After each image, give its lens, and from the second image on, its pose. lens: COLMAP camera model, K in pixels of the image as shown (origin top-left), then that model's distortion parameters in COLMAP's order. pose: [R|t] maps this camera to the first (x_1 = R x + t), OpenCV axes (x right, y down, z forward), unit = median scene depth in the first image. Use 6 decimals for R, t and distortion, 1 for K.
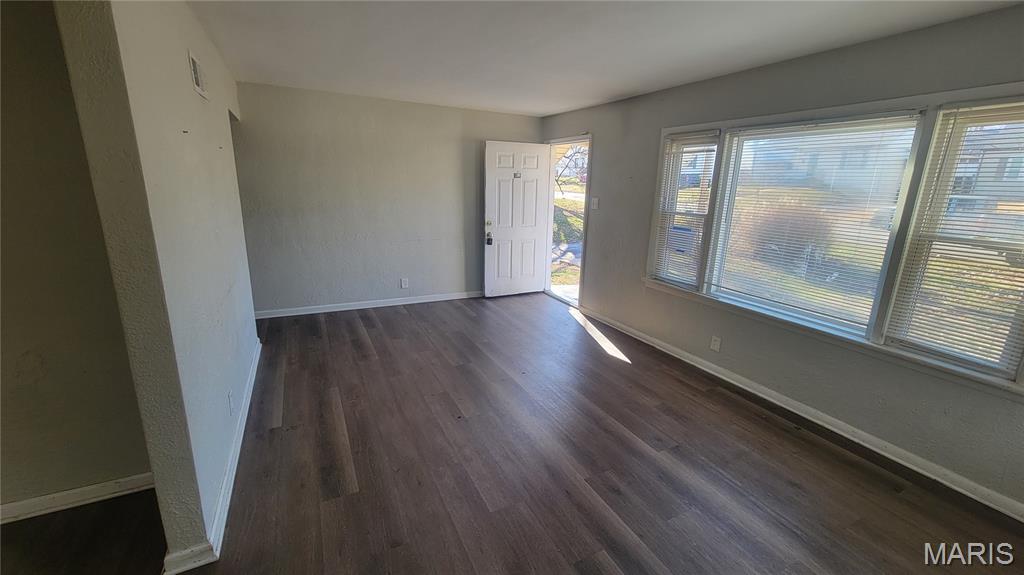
lens RADIAL K [[412.9, 0, 519.2], [0, 412.9, 285.0], [0, 0, 1]] dist [-0.001994, -0.000558]
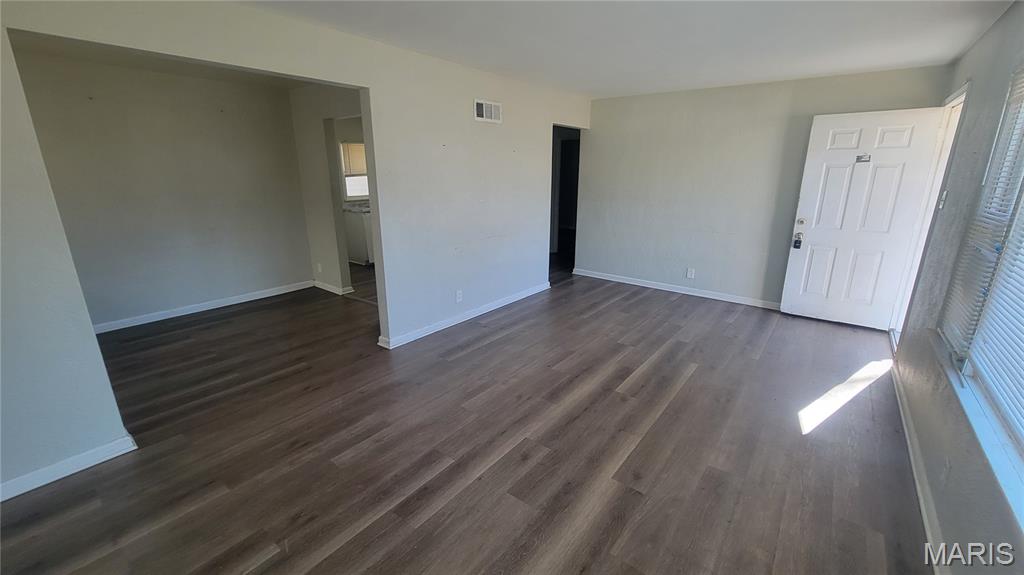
lens RADIAL K [[412.9, 0, 519.2], [0, 412.9, 285.0], [0, 0, 1]] dist [-0.001994, -0.000558]
pose [[0.421504, 0.218434, -0.880126, 0.445880], [-0.207991, 0.967969, 0.140626, -0.031794], [0.882652, 0.123784, 0.453435, 0.188836]]
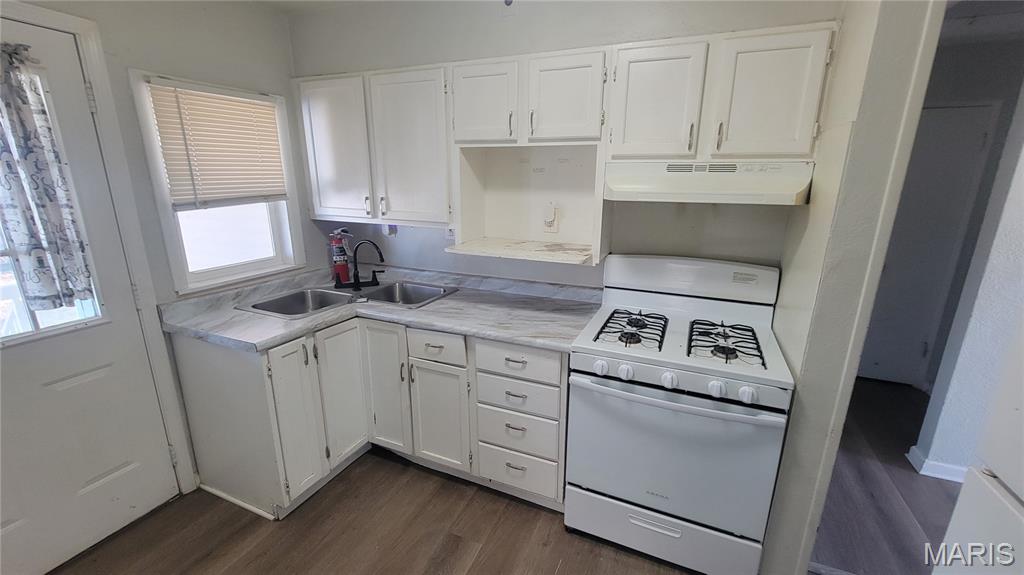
lens RADIAL K [[412.9, 0, 519.2], [0, 412.9, 285.0], [0, 0, 1]] dist [-0.001994, -0.000558]
pose [[0.634137, 0.181897, -0.751521, -0.550246], [-0.174927, 0.980486, 0.089711, -0.085825], [0.753174, 0.074573, 0.653581, 0.250120]]
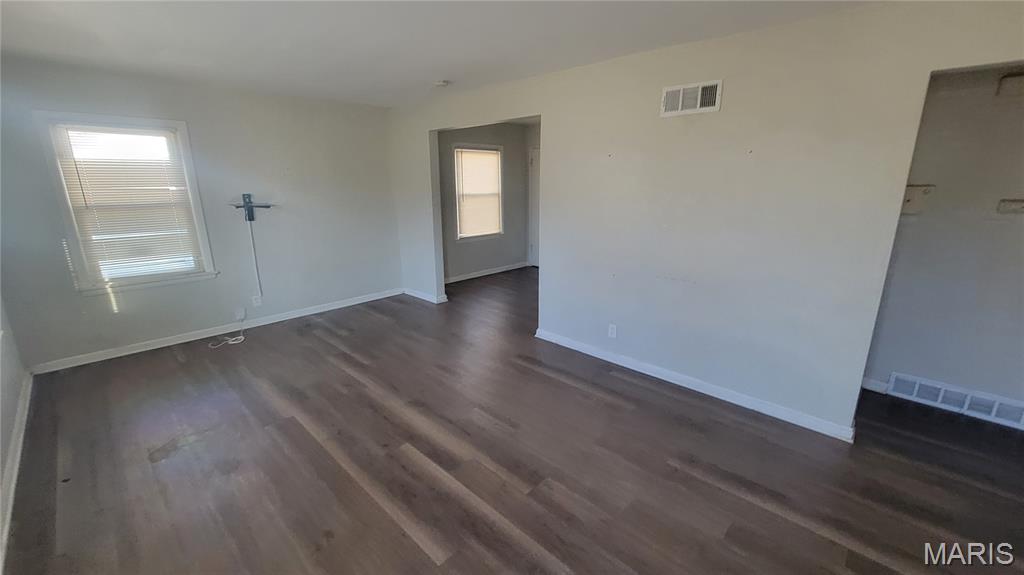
lens RADIAL K [[412.9, 0, 519.2], [0, 412.9, 285.0], [0, 0, 1]] dist [-0.001994, -0.000558]
pose [[-0.947724, 0.058205, -0.313738, 0.042115], [-0.092123, 0.891446, 0.443664, -0.233591], [0.305504, 0.449373, -0.839483, 0.956713]]
